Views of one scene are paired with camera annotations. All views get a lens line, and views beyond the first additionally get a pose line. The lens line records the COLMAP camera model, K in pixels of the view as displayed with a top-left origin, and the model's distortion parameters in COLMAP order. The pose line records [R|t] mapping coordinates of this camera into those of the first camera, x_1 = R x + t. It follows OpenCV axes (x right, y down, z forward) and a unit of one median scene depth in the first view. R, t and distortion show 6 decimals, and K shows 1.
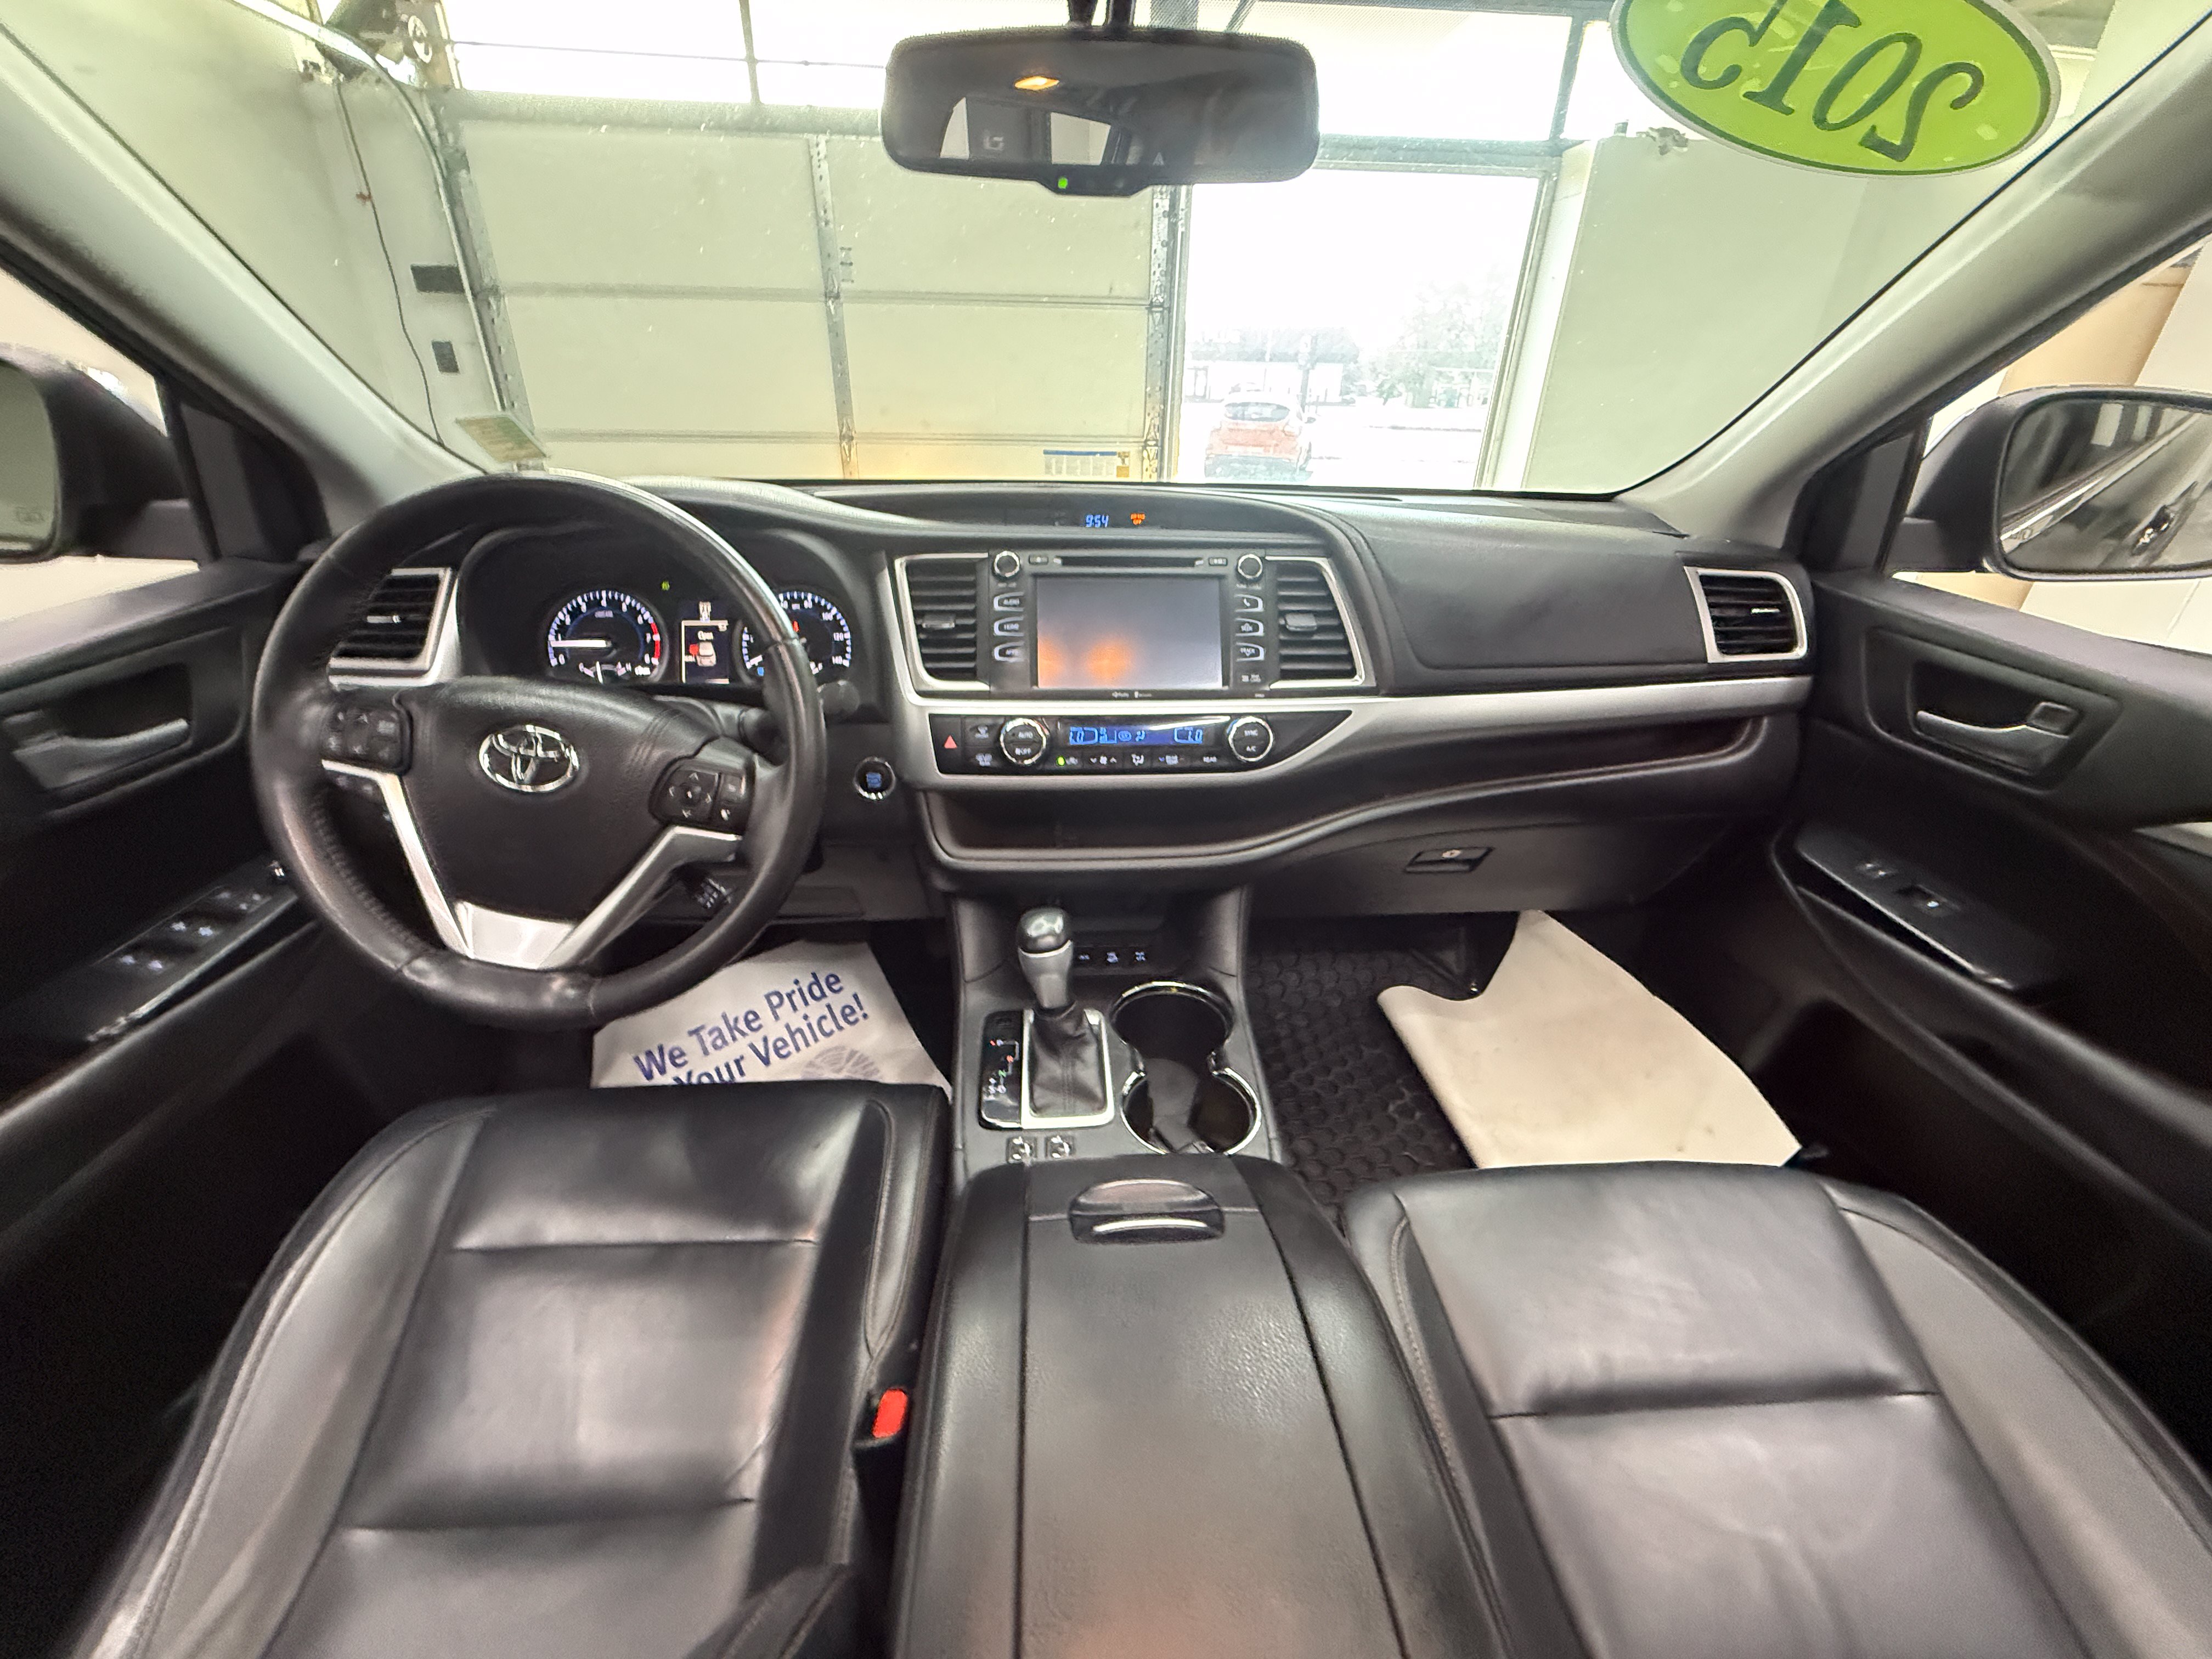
lens RADIAL K [[866.1, 0, 1106.0], [0, 866.1, 829.5], [0, 0, 1]] dist [0.000841, 0.000120]
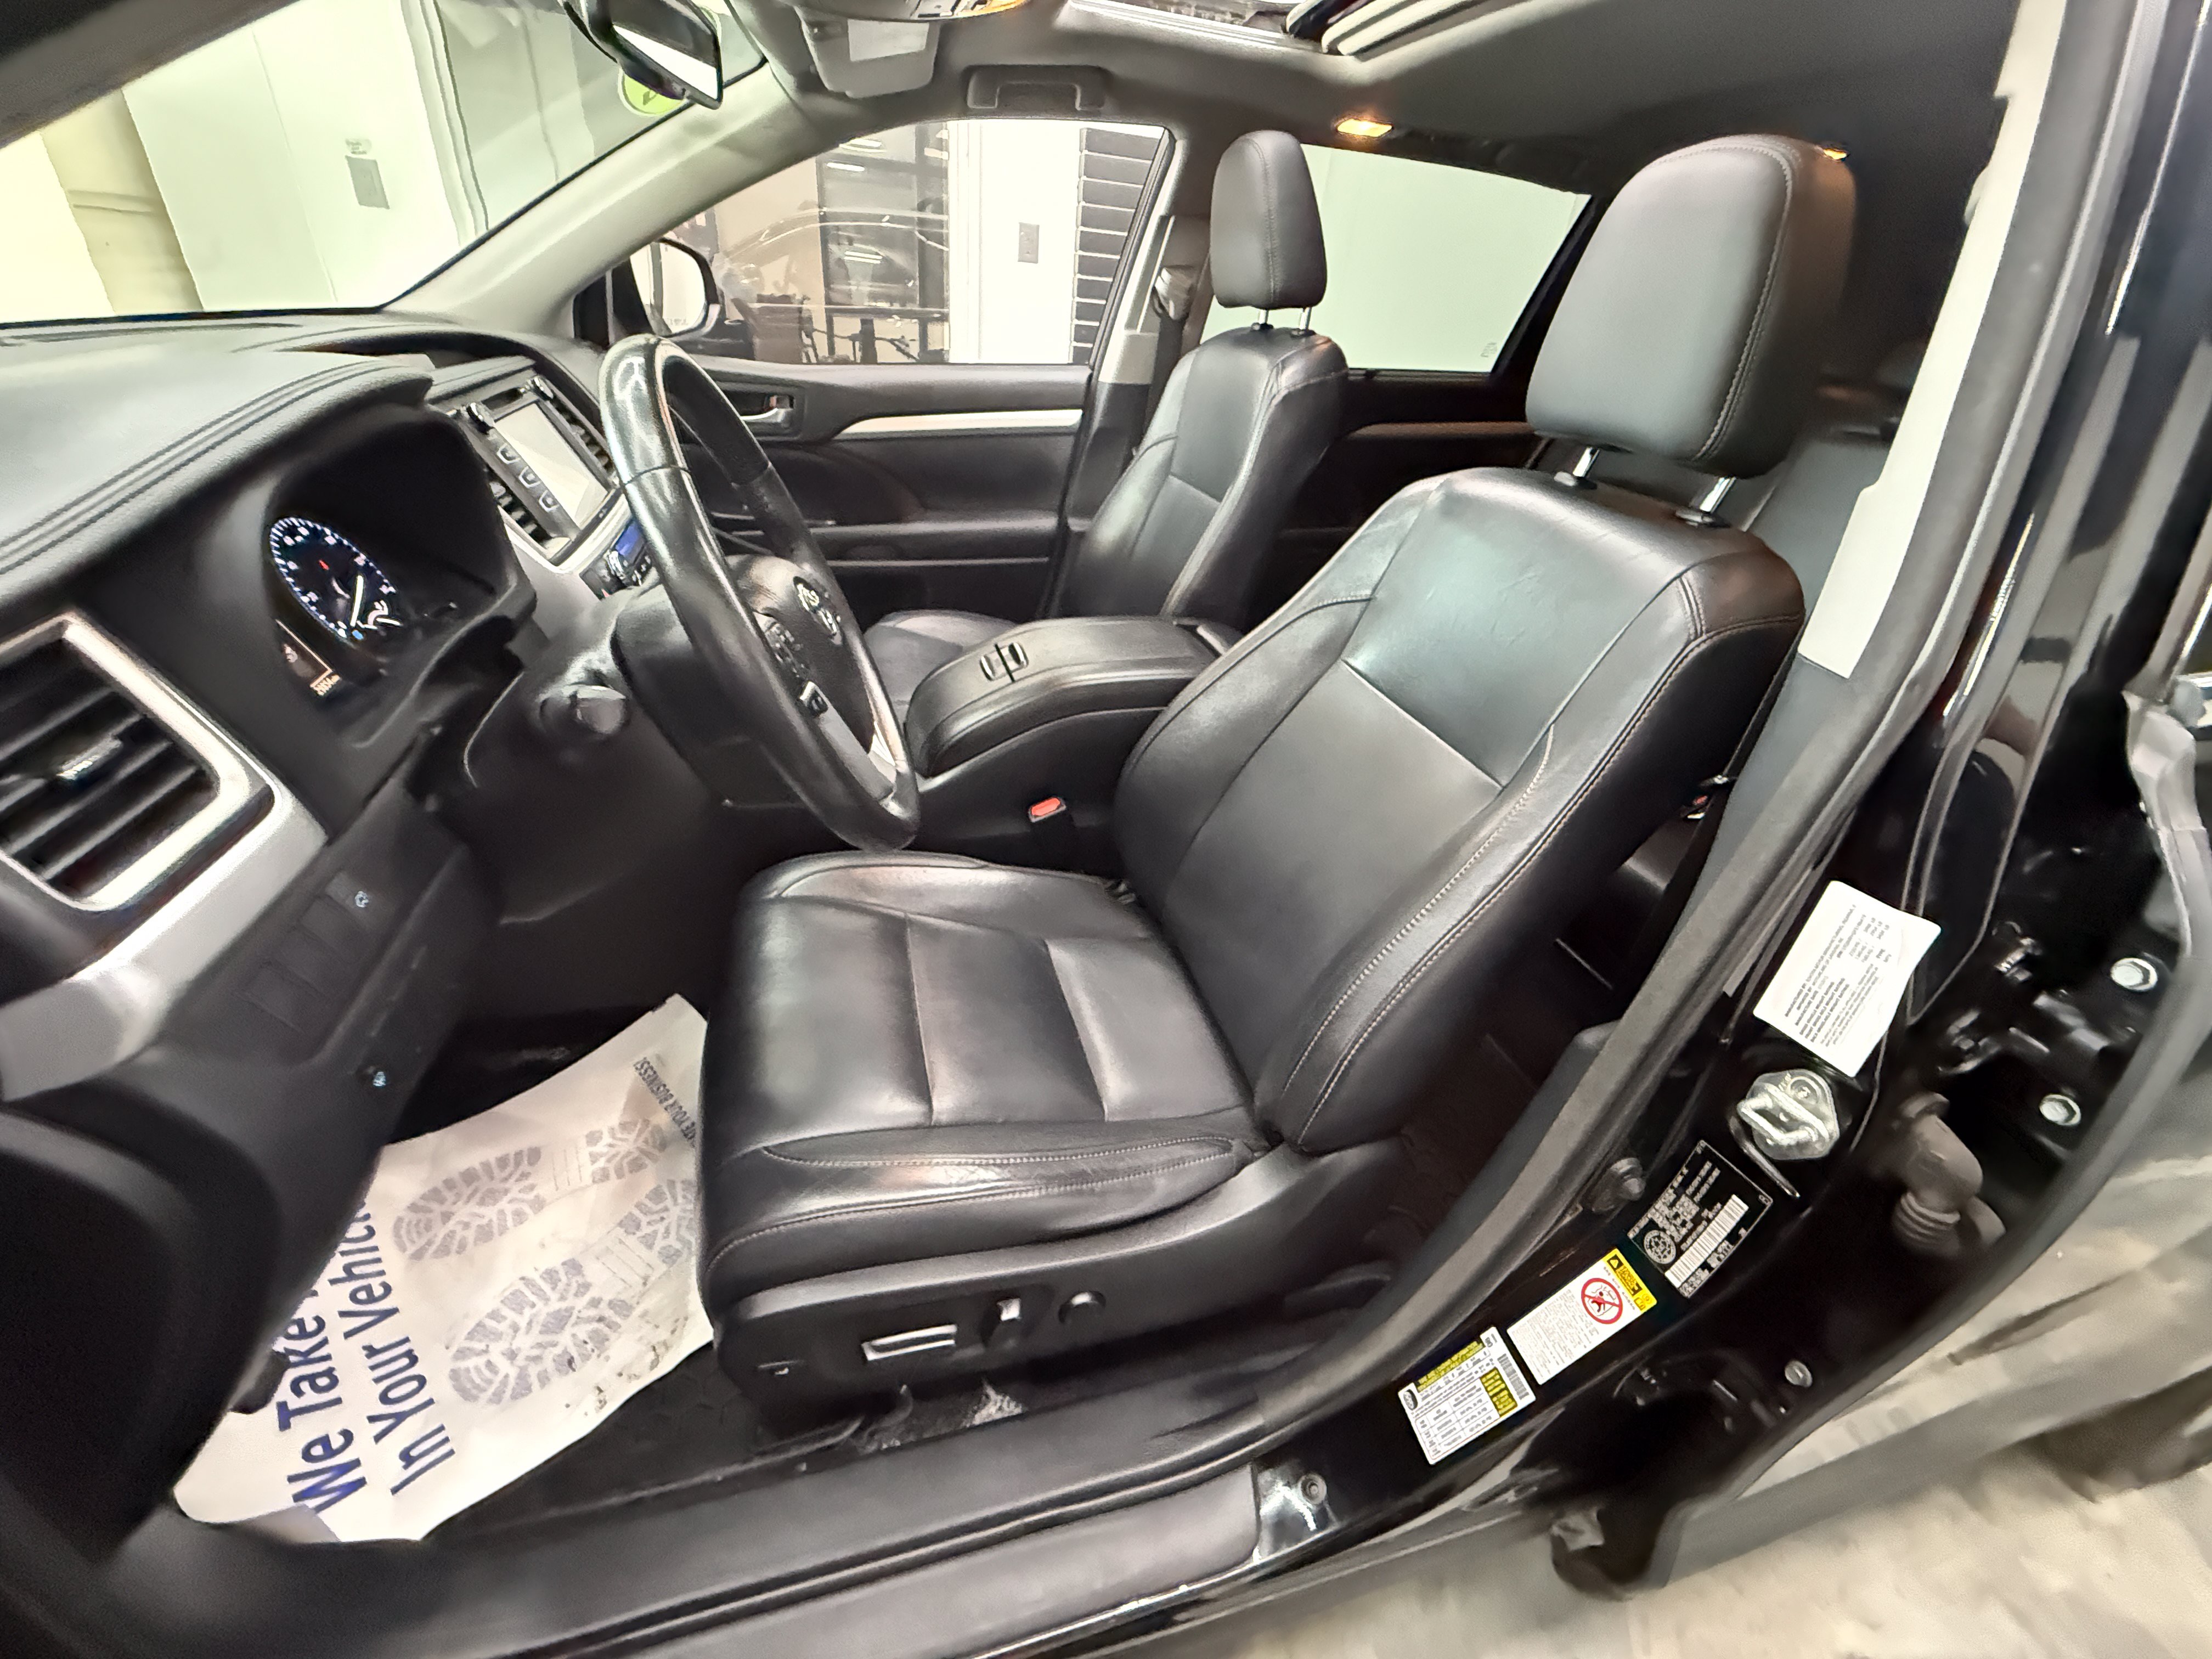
lens RADIAL K [[866.1, 0, 1106.0], [0, 866.1, 829.5], [0, 0, 1]] dist [0.000841, 0.000120]
pose [[-0.215959, -0.543480, 0.811167, -1.235287], [0.366440, 0.724933, 0.583261, -0.263042], [-0.905032, 0.423205, 0.042597, 0.482941]]
